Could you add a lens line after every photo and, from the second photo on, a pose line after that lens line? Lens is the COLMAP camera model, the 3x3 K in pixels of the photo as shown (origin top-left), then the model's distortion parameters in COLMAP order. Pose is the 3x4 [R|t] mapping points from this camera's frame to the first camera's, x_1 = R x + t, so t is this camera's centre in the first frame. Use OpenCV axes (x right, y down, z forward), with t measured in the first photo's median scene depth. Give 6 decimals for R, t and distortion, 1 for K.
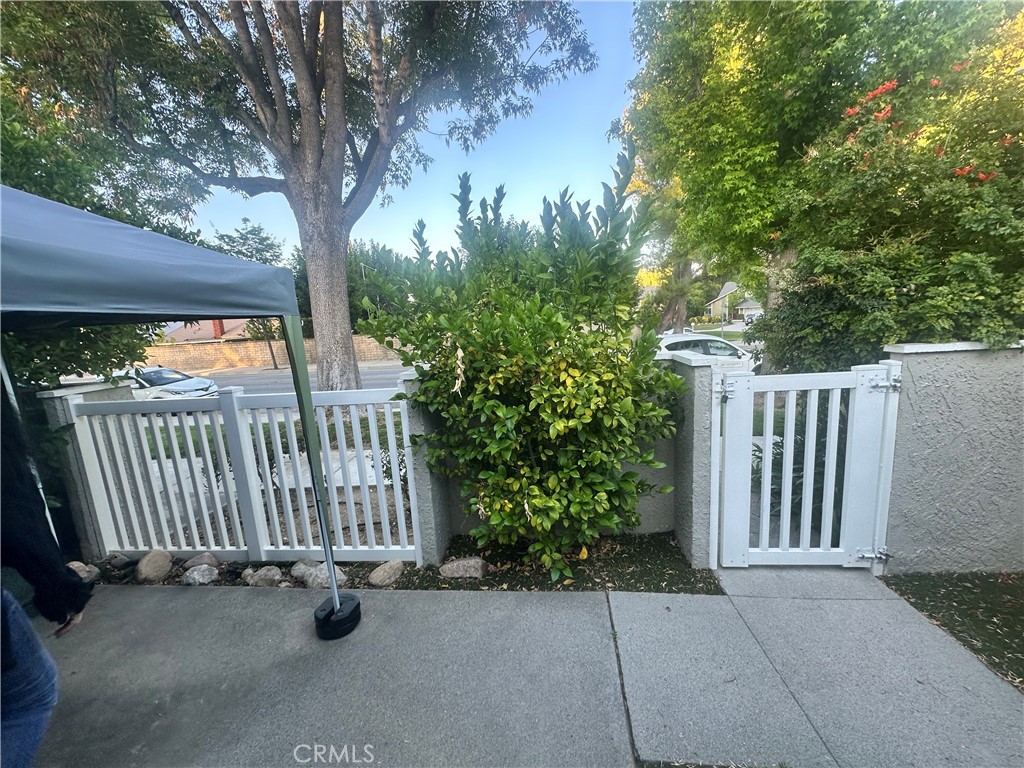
lens RADIAL K [[406.7, 0, 511.8], [0, 406.7, 384.7], [0, 0, 1]] dist [-0.004300, 0.000712]
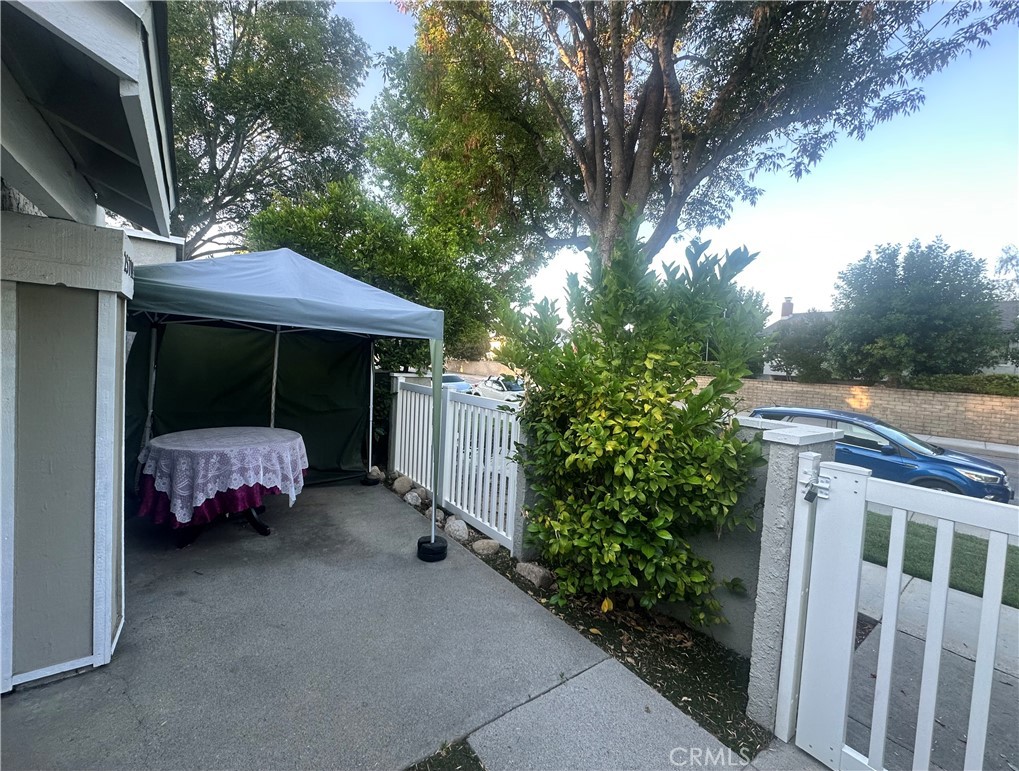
lens RADIAL K [[422.7, 0, 494.5], [0, 422.7, 376.2], [0, 0, 1]] dist [-0.001531, -0.000460]
pose [[0.655699, 0.130676, -0.743628, 0.601619], [-0.216169, 0.976170, -0.019068, -0.032260], [0.723415, 0.173252, 0.668322, 0.049949]]
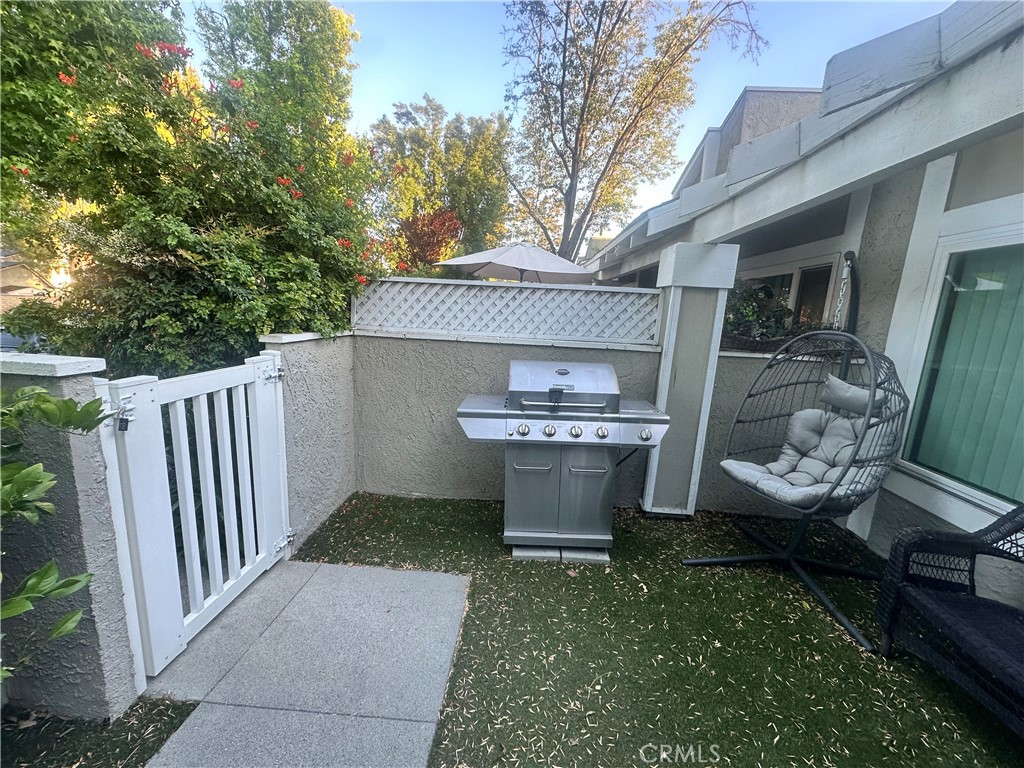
lens RADIAL K [[406.7, 0, 514.4], [0, 406.7, 384.7], [0, 0, 1]] dist [-0.004300, 0.000712]
pose [[-0.035162, -0.122425, 0.991855, -0.084774], [0.110795, 0.985873, 0.125615, -0.031198], [-0.993221, 0.114309, -0.021101, 0.369114]]
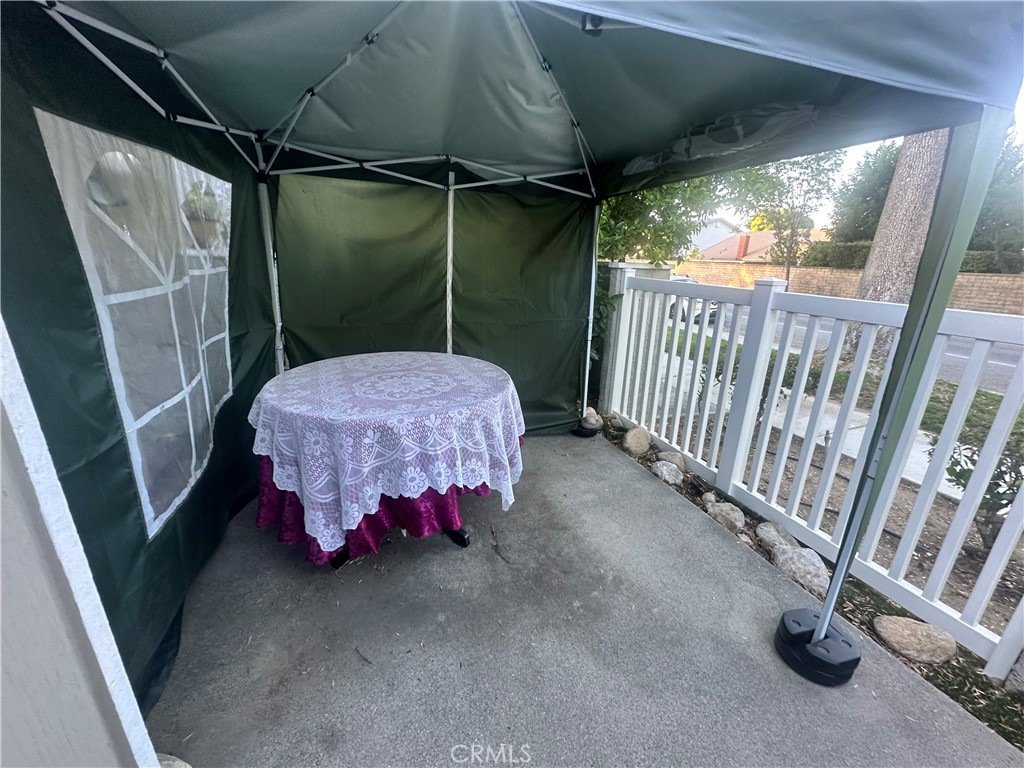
lens RADIAL K [[406.7, 0, 513.8], [0, 406.7, 384.5], [0, 0, 1]] dist [-0.004300, 0.000712]
pose [[0.443827, 0.343625, -0.827611, -0.203747], [-0.201429, 0.938178, 0.281511, 0.077182], [0.873180, 0.041762, 0.485605, 0.204825]]
